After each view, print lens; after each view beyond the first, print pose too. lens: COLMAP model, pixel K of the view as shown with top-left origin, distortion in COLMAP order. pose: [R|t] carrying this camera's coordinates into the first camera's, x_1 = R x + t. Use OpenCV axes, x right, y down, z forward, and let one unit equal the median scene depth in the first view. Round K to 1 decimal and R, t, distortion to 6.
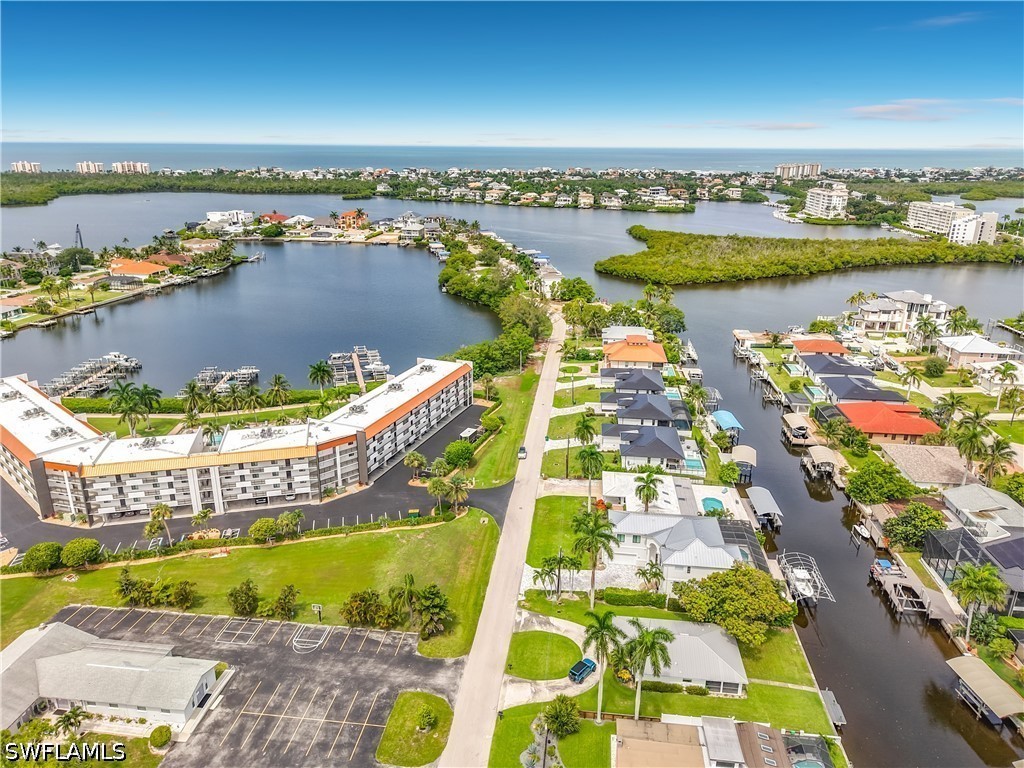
lens RADIAL K [[681.7, 0, 512.0], [0, 681.7, 384.0], [0, 0, 1]] dist [0.043768, -0.057118]
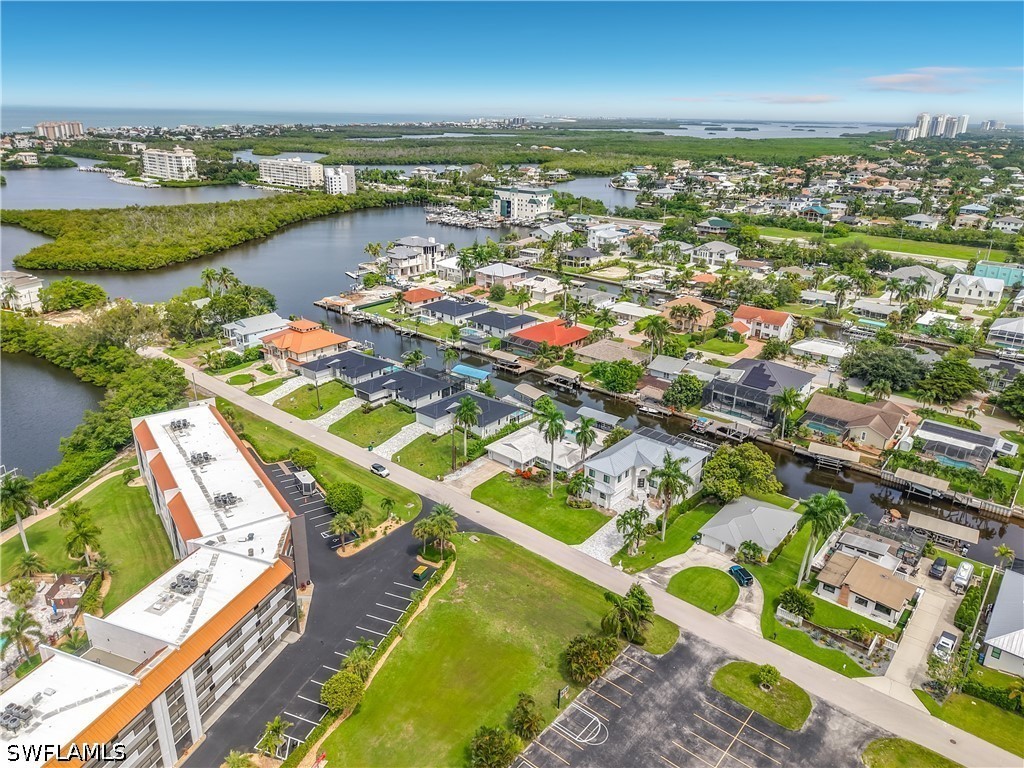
lens RADIAL K [[696.2, 0, 515.9], [0, 696.2, 367.5], [0, 0, 1]] dist [0.053566, -0.069382]
pose [[0.553618, -0.279954, 0.784304, -0.232833], [0.258533, 0.953044, 0.157695, -0.049945], [-0.791623, 0.115465, 0.600000, 0.136833]]
